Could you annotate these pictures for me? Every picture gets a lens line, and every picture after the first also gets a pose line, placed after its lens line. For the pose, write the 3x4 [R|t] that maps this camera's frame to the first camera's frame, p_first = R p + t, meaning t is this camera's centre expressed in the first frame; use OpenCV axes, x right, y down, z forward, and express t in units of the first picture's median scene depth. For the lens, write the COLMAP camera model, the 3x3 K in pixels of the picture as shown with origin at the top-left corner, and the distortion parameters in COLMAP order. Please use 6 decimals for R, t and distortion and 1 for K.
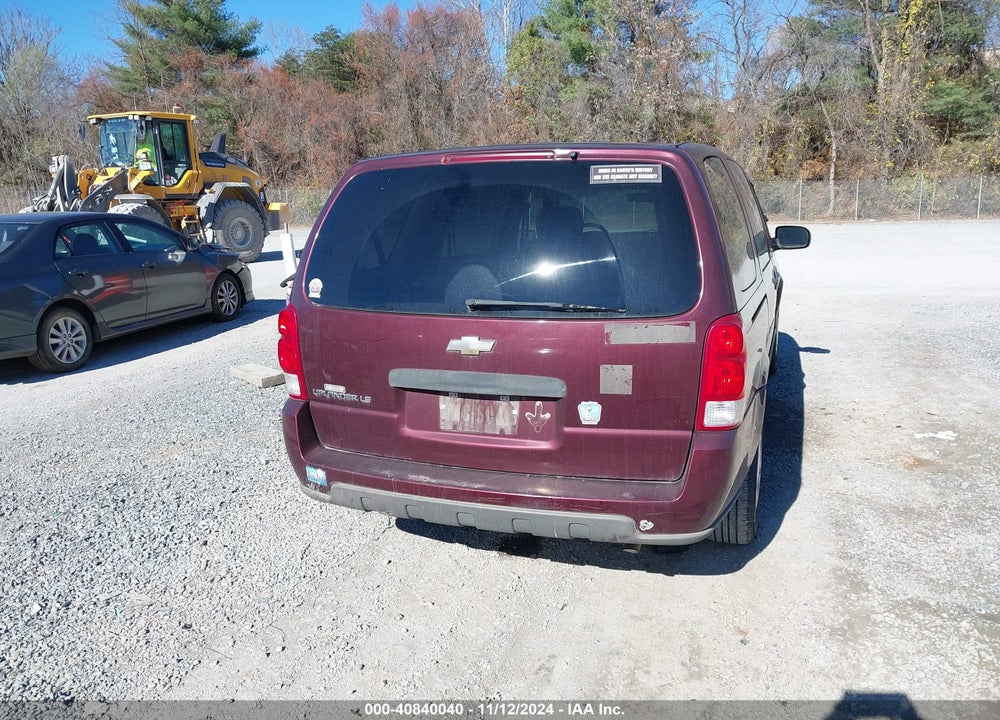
lens RADIAL K [[817.6, 0, 503.6], [0, 817.6, 343.9], [0, 0, 1]] dist [0.015760, -0.009021]
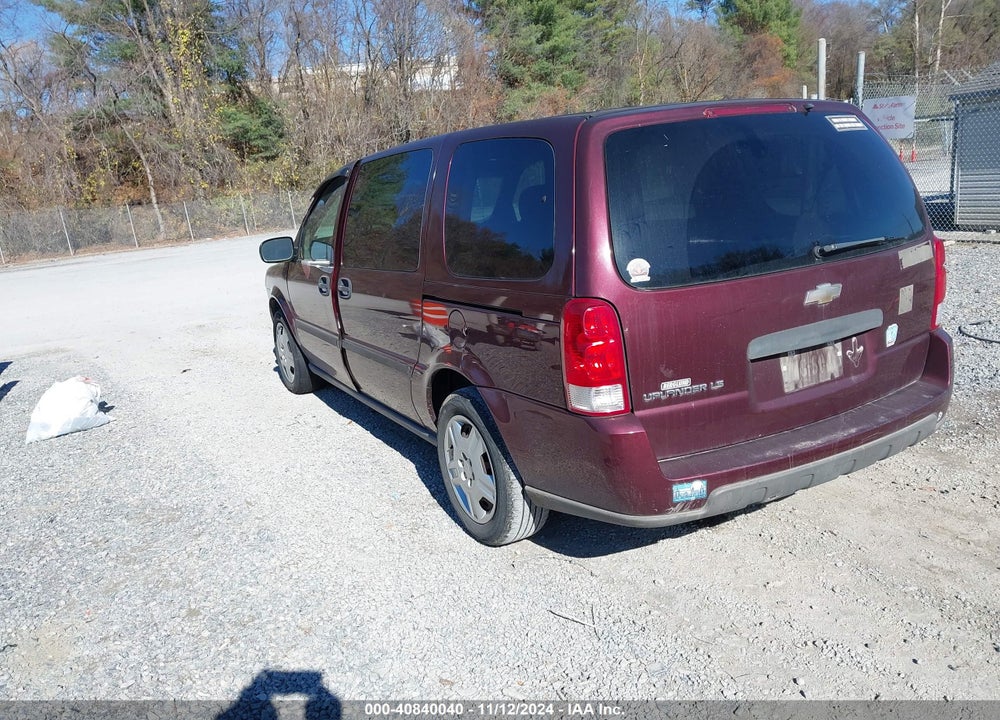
lens RADIAL K [[817.6, 0, 503.6], [0, 817.6, 343.9], [0, 0, 1]] dist [0.015760, -0.009021]
pose [[0.655682, -0.192137, 0.730181, -0.925725], [0.216332, 0.974341, 0.062124, -0.076461], [-0.723382, 0.117228, 0.680423, 0.551959]]
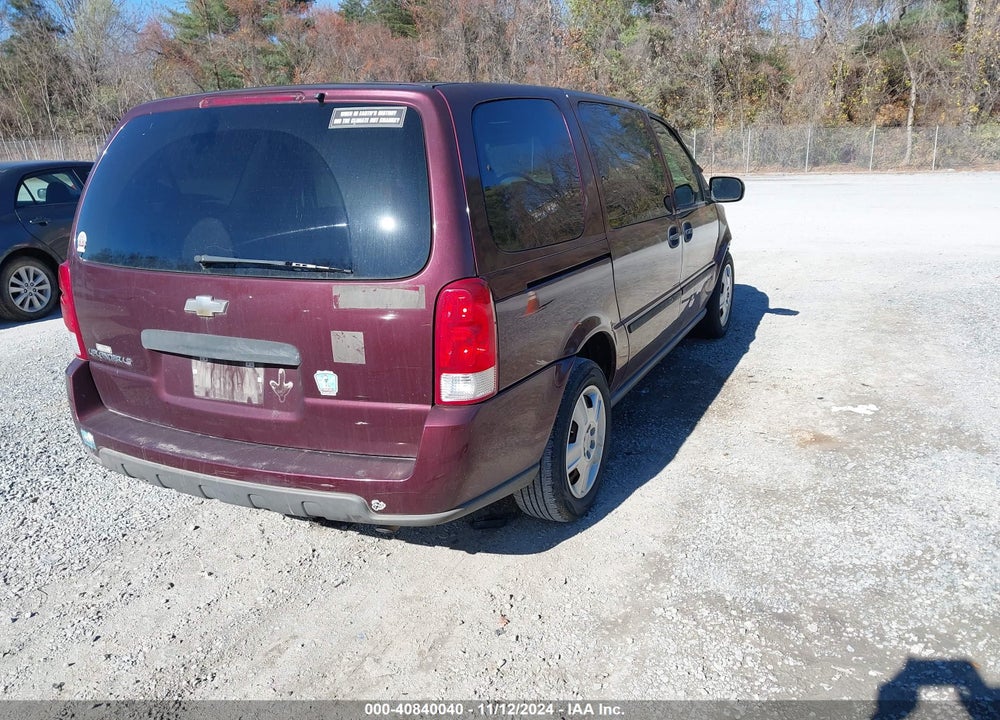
lens RADIAL K [[813.7, 0, 505.9], [0, 813.7, 360.4], [0, 0, 1]] dist [0.057345, -0.081014]
pose [[0.996026, 0.022113, -0.086278, 0.340404], [-0.015240, 0.996716, 0.079524, -0.015046], [0.087753, -0.077893, 0.993092, 0.094808]]
